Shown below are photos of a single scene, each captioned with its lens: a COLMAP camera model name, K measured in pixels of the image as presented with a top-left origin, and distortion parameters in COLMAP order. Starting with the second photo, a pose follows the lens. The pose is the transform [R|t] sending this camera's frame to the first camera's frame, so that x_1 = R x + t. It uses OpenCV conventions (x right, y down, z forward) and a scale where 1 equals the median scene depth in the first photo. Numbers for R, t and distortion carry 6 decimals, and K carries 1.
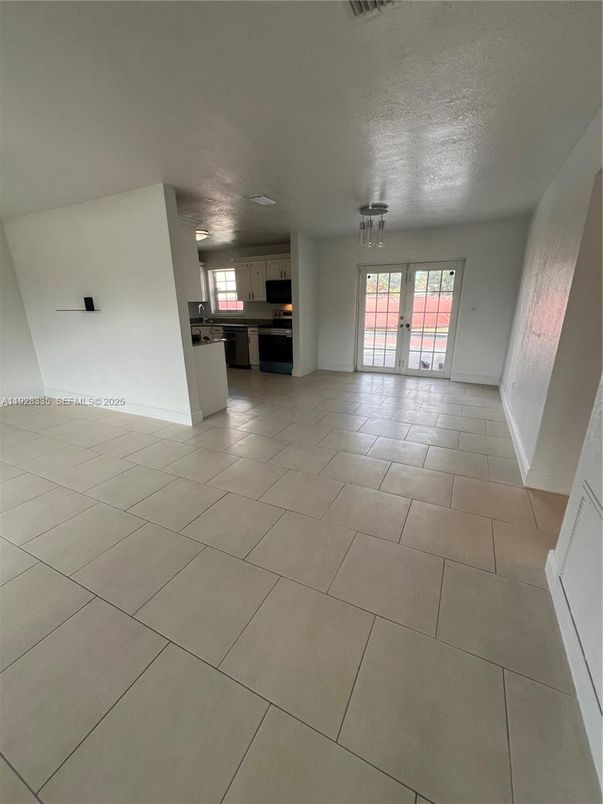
lens RADIAL K [[326.5, 0, 303.7], [0, 326.5, 399.6], [0, 0, 1]] dist [-0.002130, -0.000099]
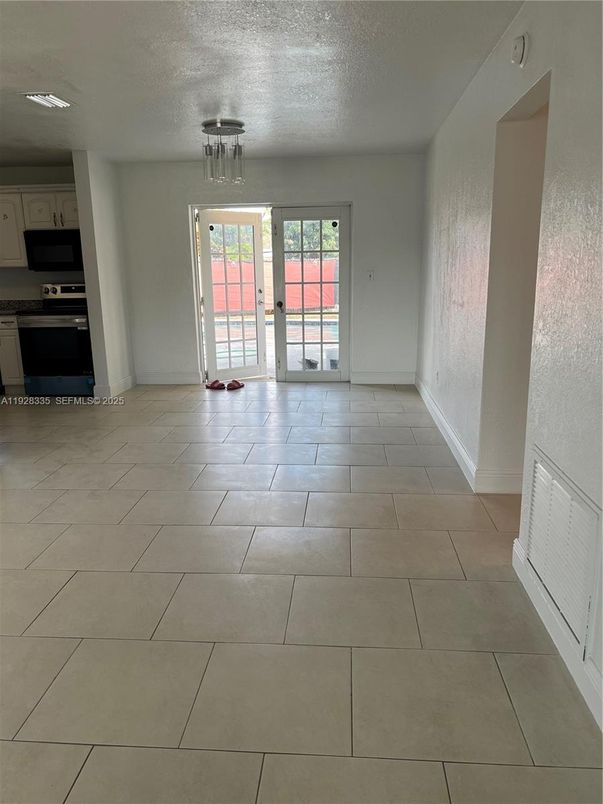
lens RADIAL K [[616.1, 0, 301.5], [0, 616.1, 402.0], [0, 0, 1]] dist [0.009892, -0.003728]
pose [[0.924378, -0.087914, 0.371208, -0.104027], [0.117466, 0.991398, -0.057717, 0.037560], [-0.362941, 0.096956, 0.926754, -0.106385]]
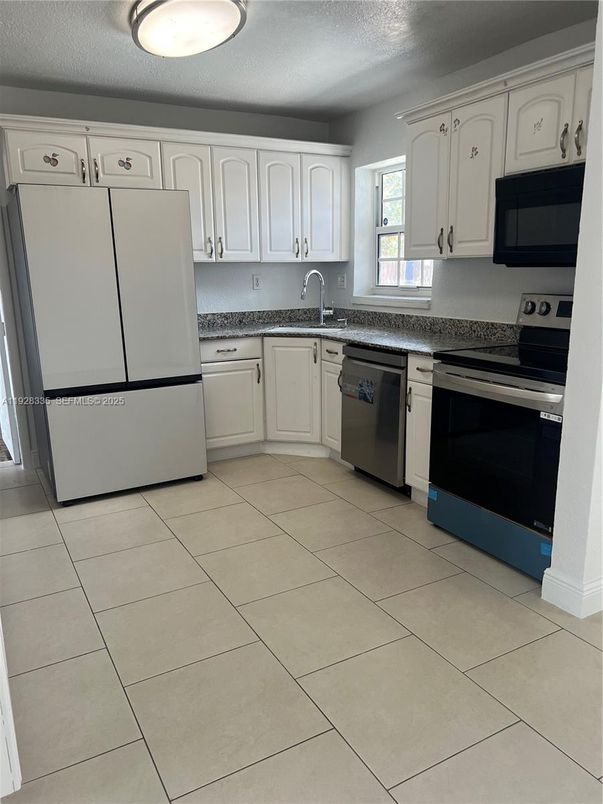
lens RADIAL K [[624.5, 0, 299.0], [0, 624.5, 403.7], [0, 0, 1]] dist [0.048810, -0.004090]
pose [[0.825481, 0.120452, -0.551428, 0.050003], [-0.158151, 0.987189, -0.021113, -0.171350], [0.541821, 0.104637, 0.833955, 0.577243]]
